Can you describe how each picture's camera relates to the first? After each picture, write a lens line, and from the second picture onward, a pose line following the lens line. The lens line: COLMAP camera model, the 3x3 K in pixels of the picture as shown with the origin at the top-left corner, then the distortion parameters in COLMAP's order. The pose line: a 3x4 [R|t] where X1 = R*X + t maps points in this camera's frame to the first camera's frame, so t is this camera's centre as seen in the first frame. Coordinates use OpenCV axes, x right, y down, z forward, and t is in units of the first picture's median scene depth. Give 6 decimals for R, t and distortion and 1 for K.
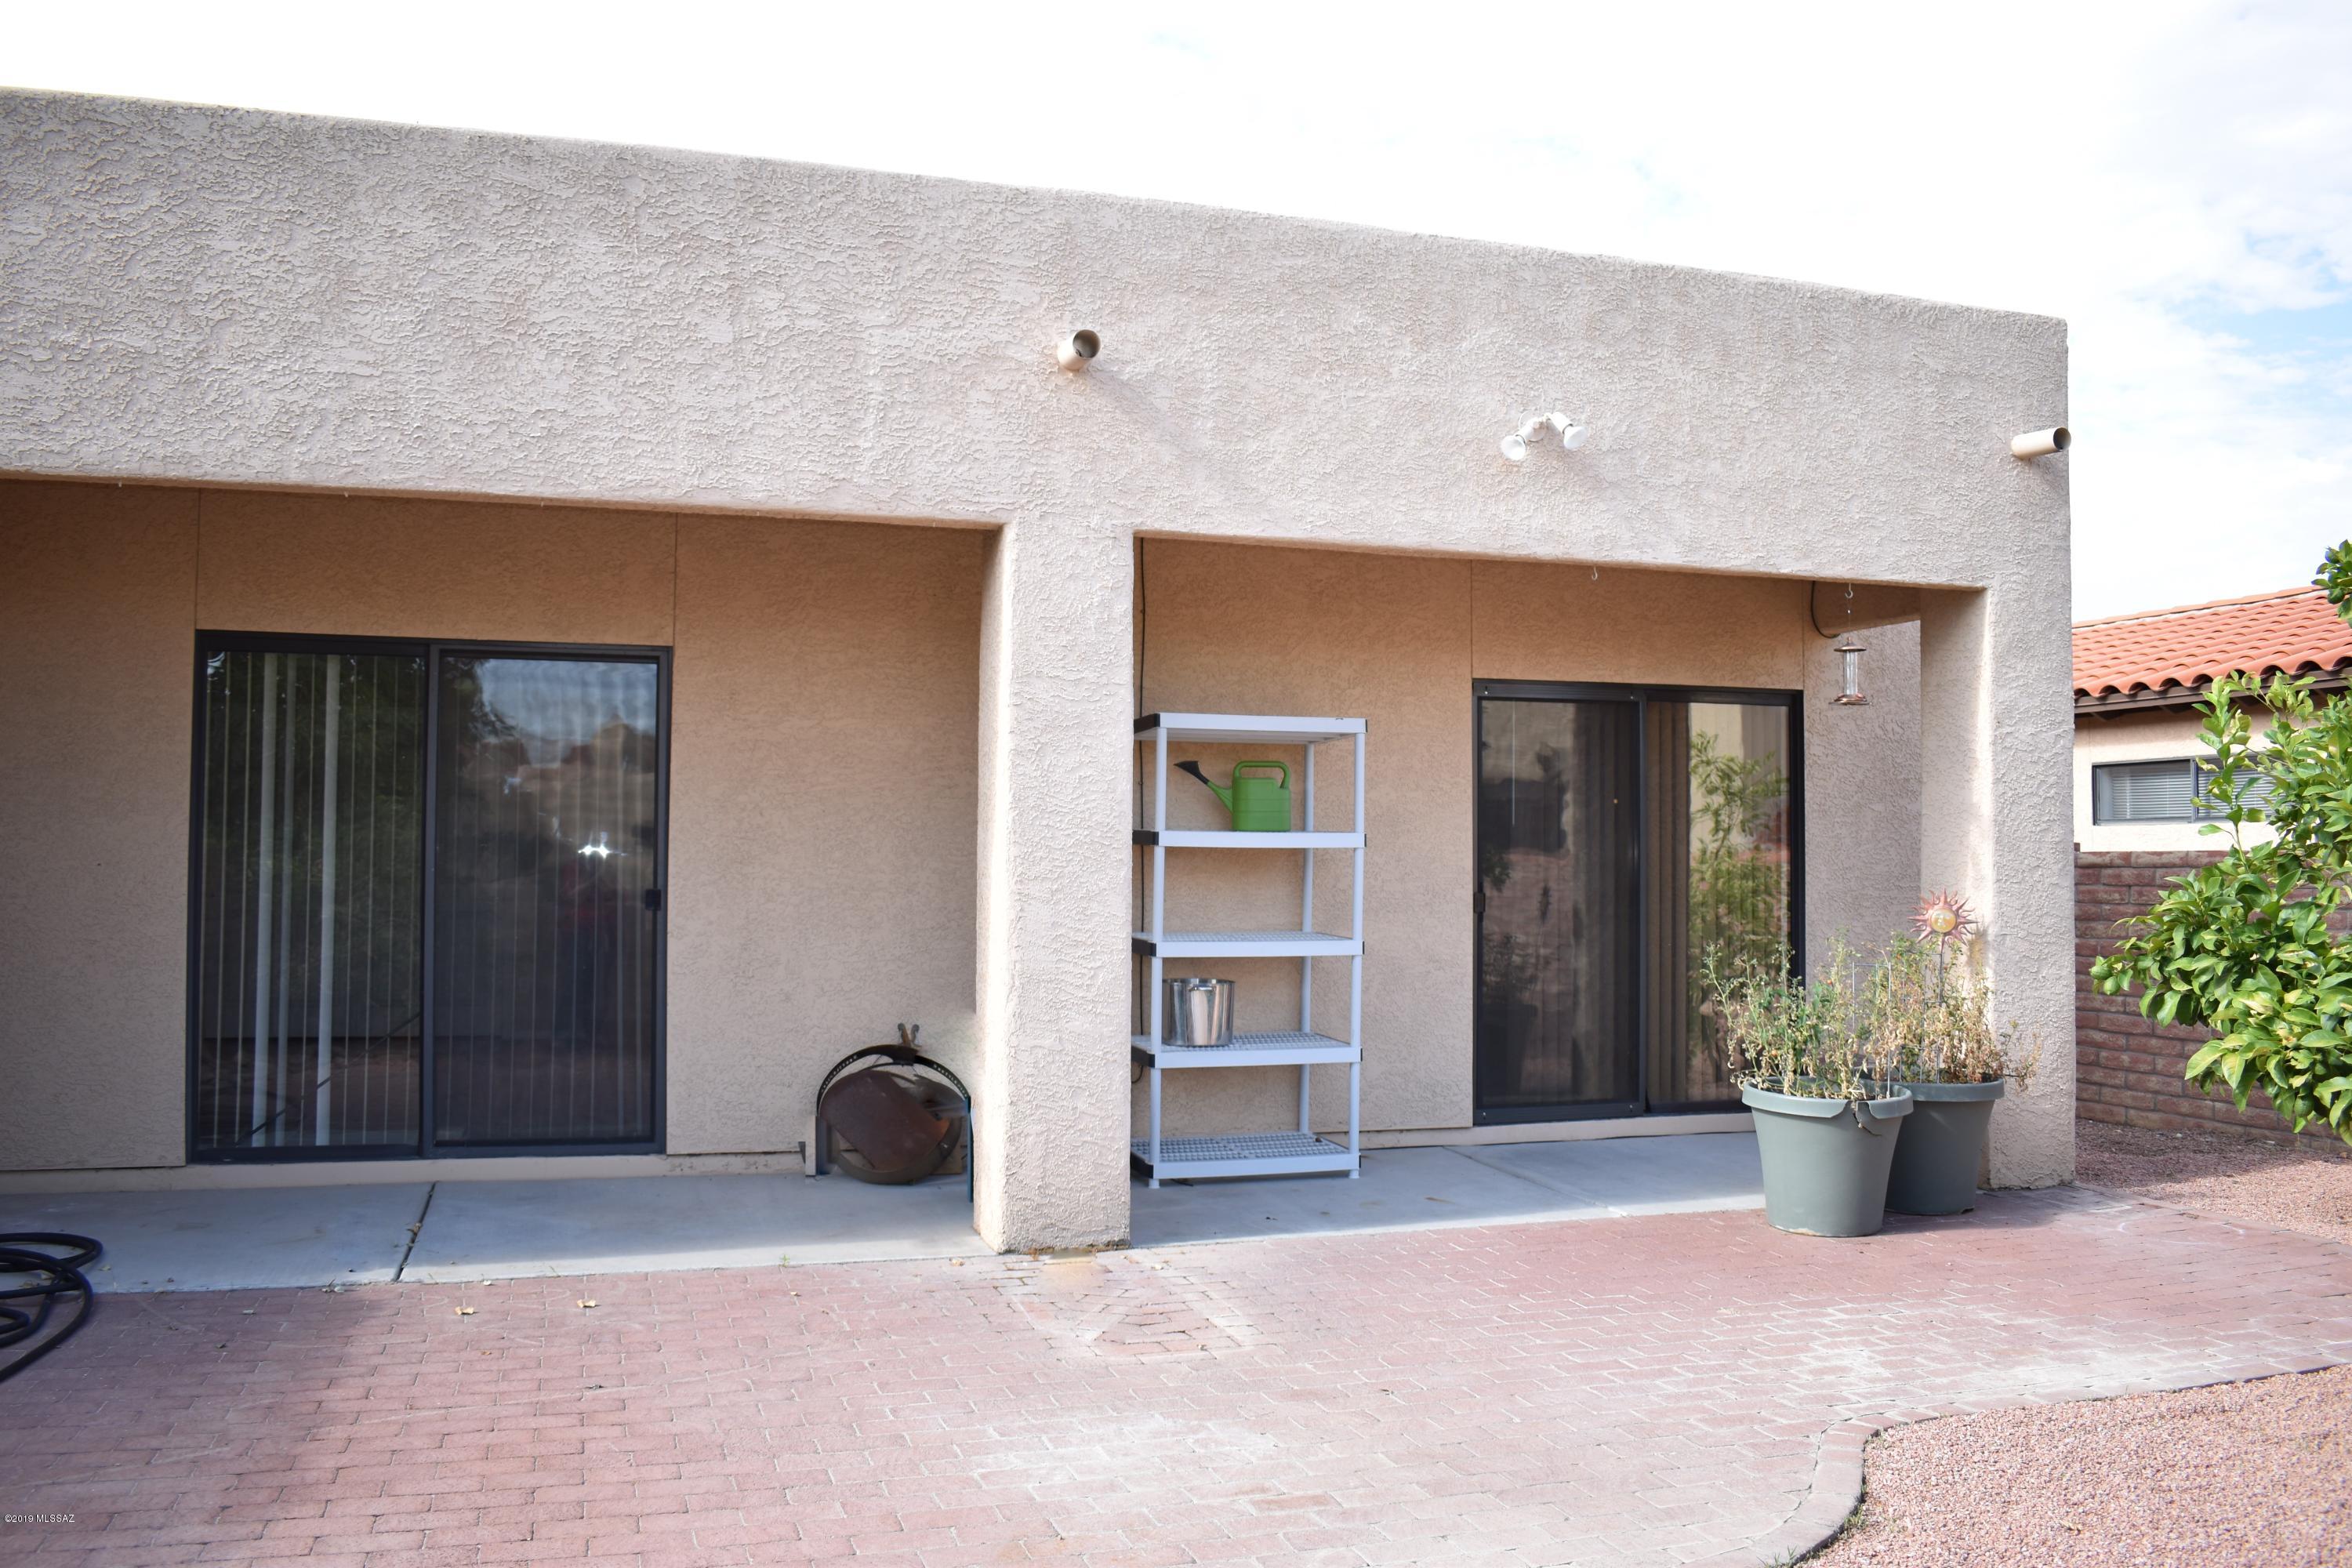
lens RADIAL K [[1848.1, 0, 1134.6], [0, 1848.1, 777.9], [0, 0, 1]] dist [-0.085787, 0.001760]
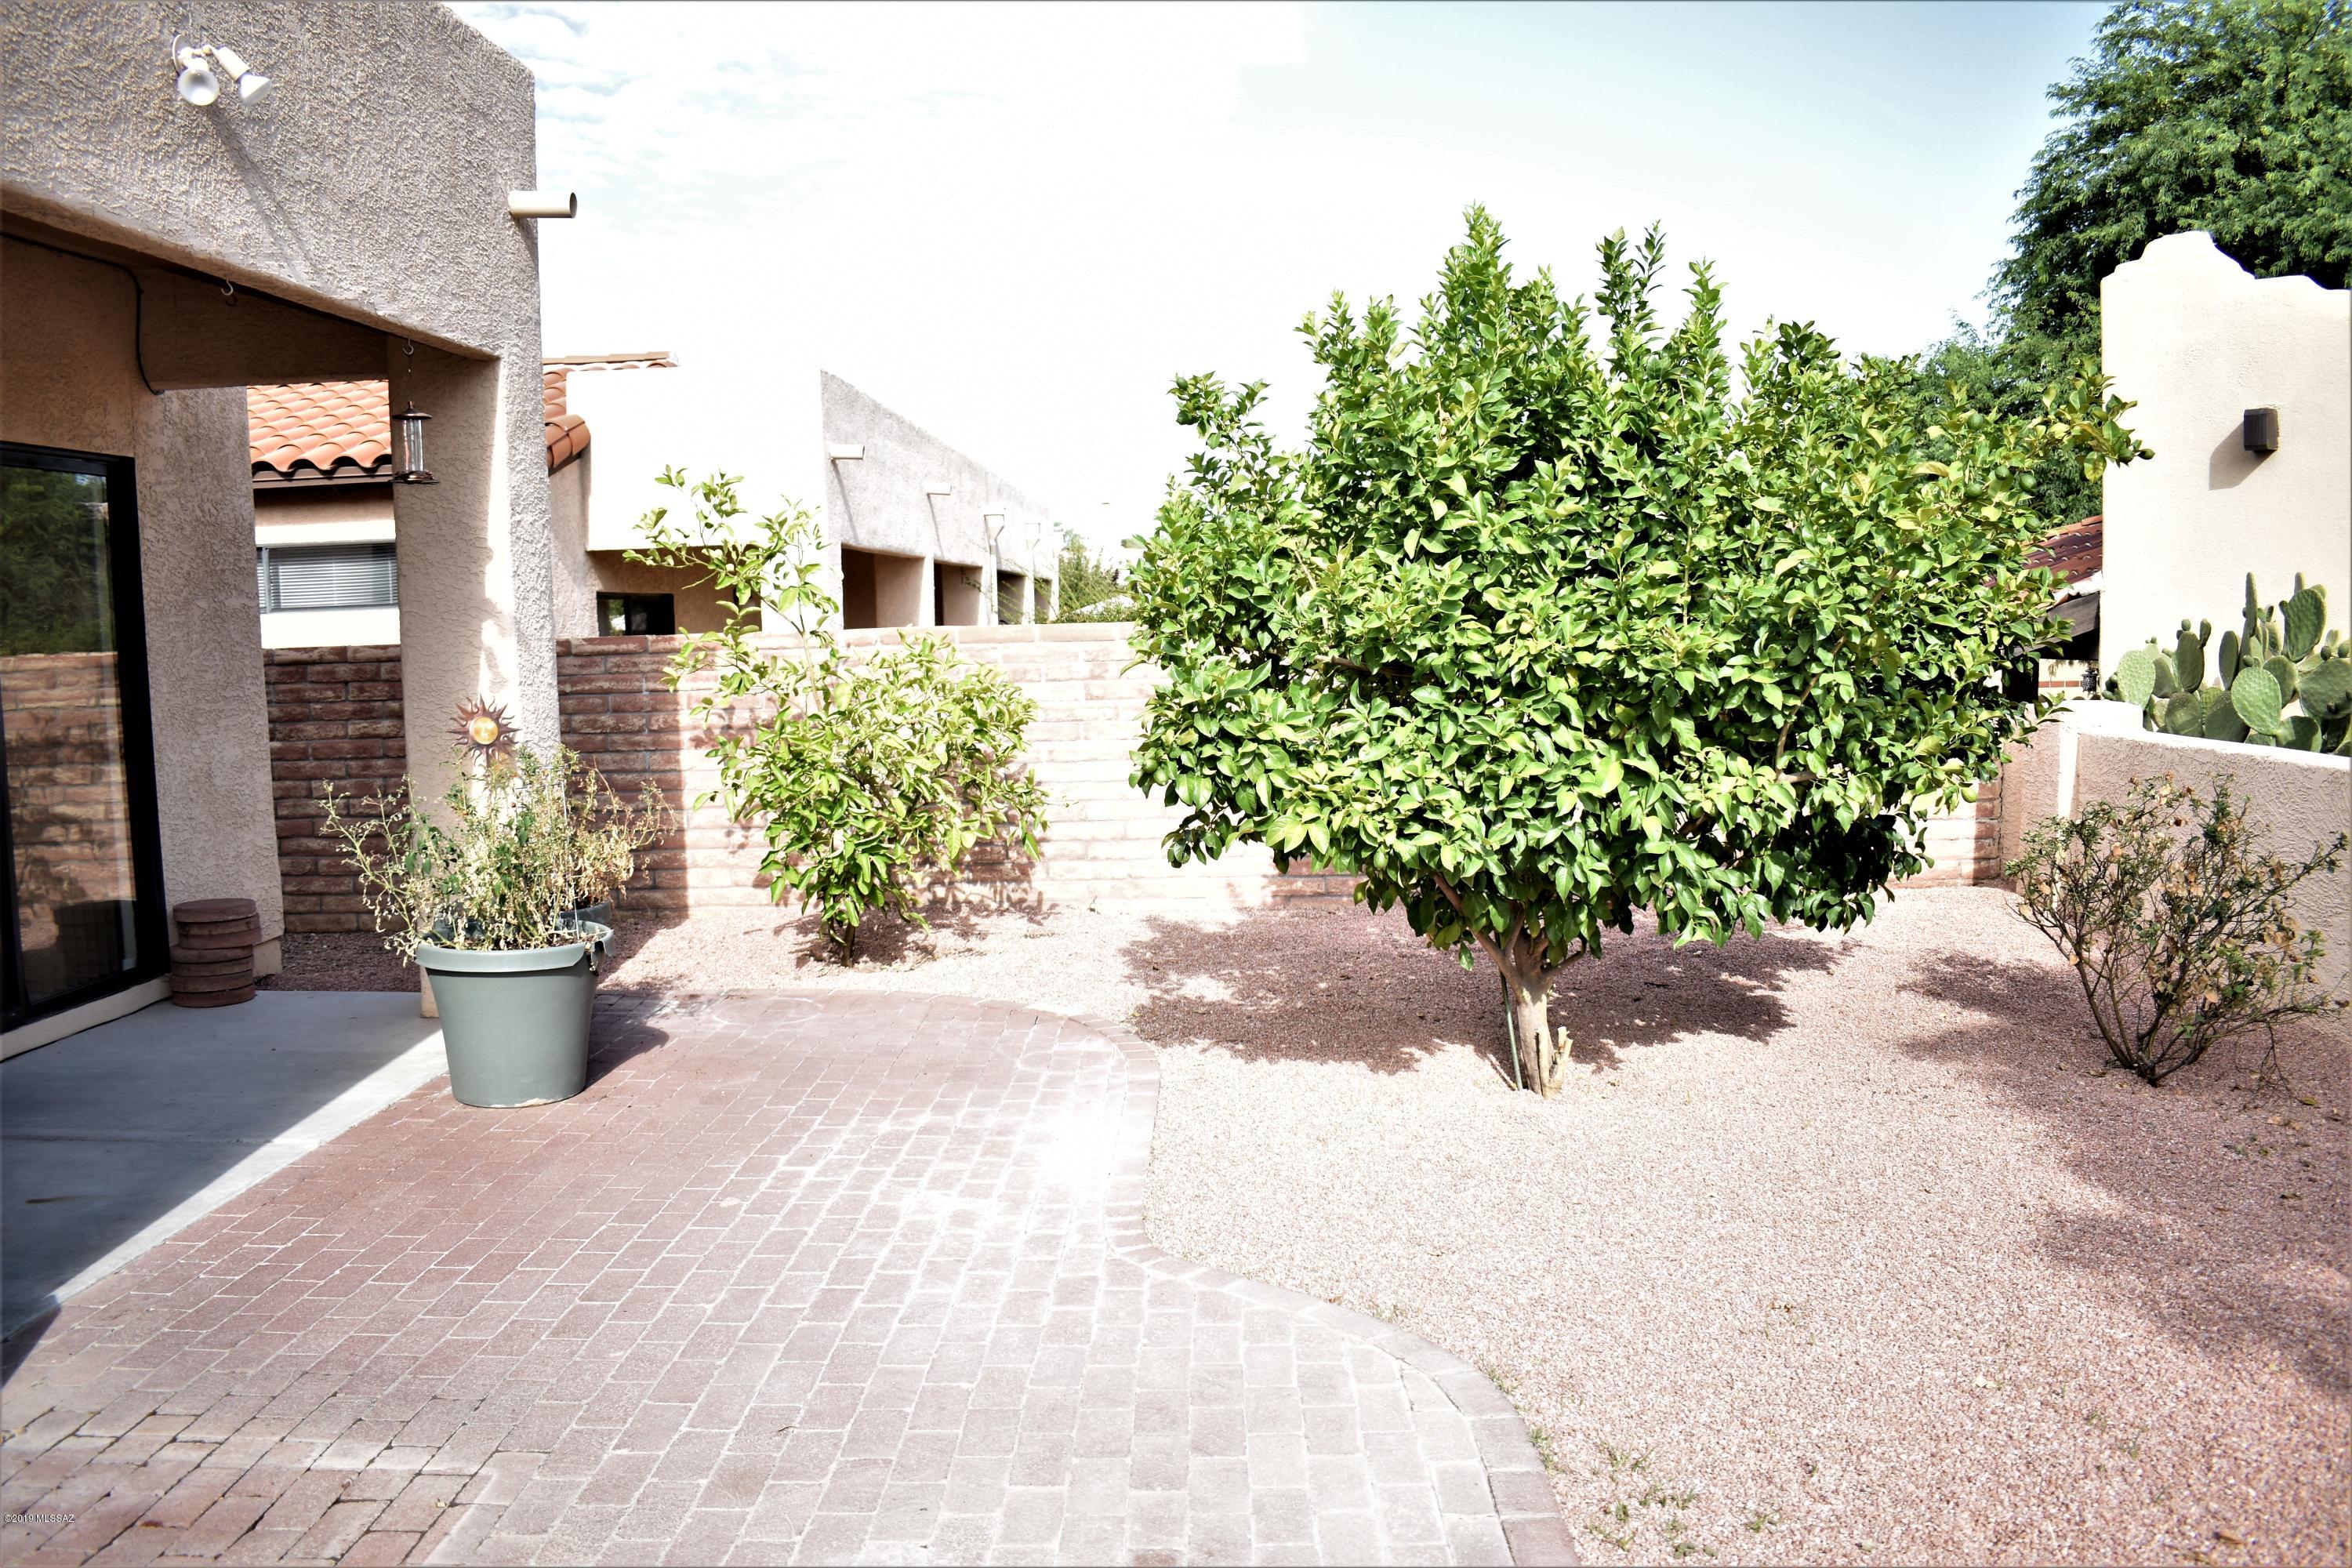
lens RADIAL K [[1848.1, 0, 1134.6], [0, 1848.1, 777.9], [0, 0, 1]] dist [-0.085787, 0.001760]
pose [[0.331172, -0.099800, 0.938278, -0.290445], [-0.014366, 0.993742, 0.110770, -0.002858], [-0.943461, -0.050163, 0.327666, 0.396131]]
